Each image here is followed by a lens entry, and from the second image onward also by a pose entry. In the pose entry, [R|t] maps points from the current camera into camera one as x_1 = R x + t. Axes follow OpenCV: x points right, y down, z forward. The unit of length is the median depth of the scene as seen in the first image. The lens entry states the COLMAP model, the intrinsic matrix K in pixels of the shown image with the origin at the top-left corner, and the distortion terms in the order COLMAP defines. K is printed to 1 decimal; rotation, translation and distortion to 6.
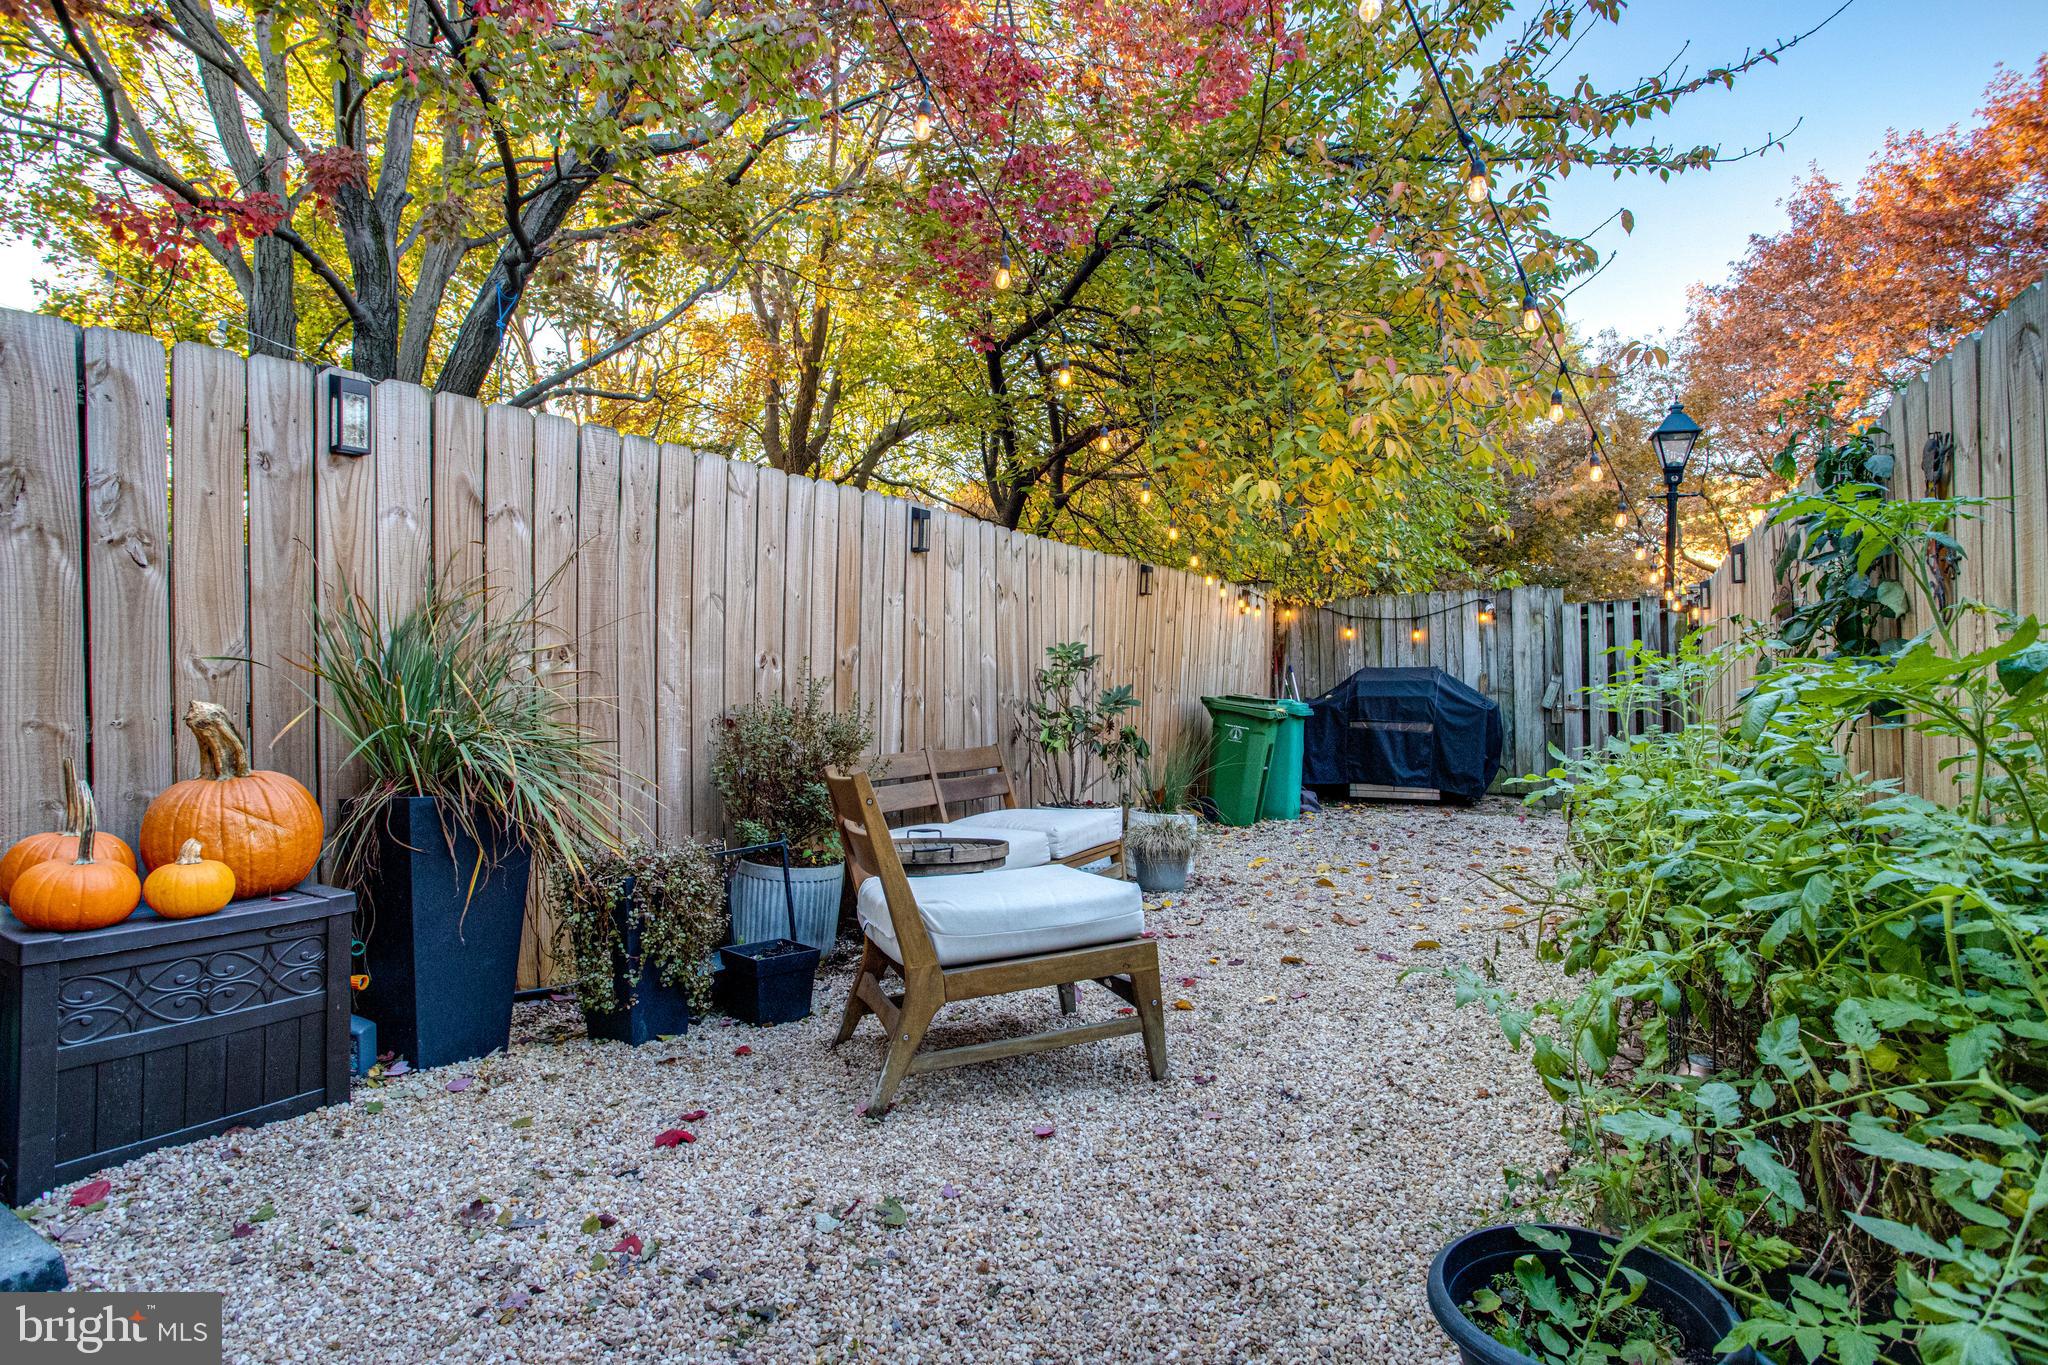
lens RADIAL K [[1016.7, 0, 994.1], [0, 1016.7, 685.6], [0, 0, 1]] dist [-0.074824, 0.035662]
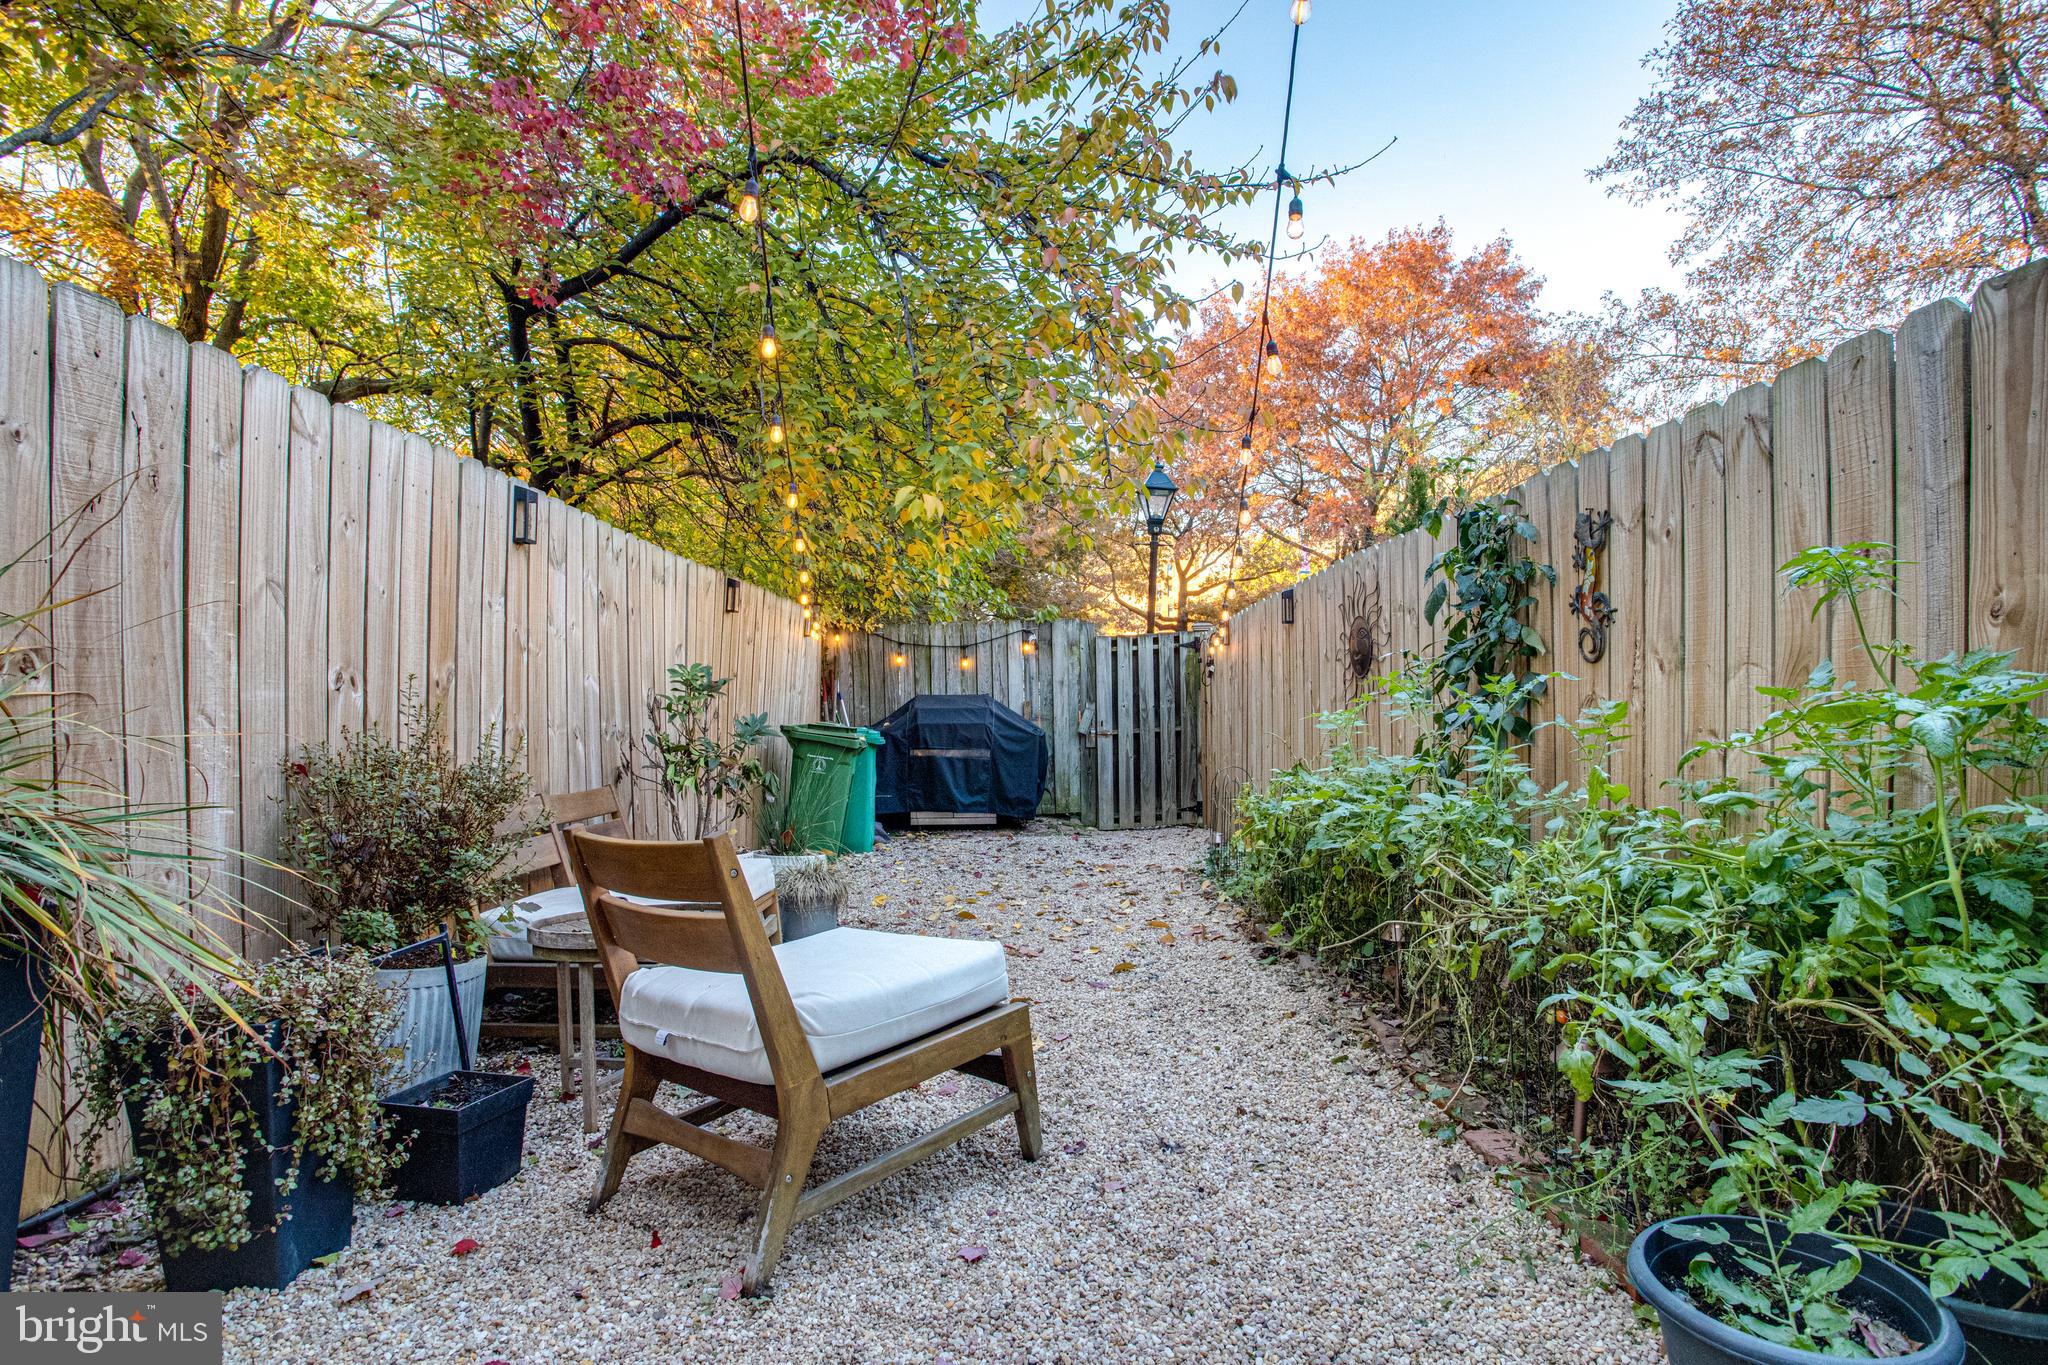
lens RADIAL K [[1043.8, 0, 947.7], [0, 1043.8, 719.6], [0, 0, 1]] dist [-0.051499, 0.017726]
pose [[0.856765, -0.006892, 0.515661, -0.197997], [0.004090, 0.999970, 0.006570, 0.000025], [-0.515691, -0.003519, 0.856767, 0.143297]]
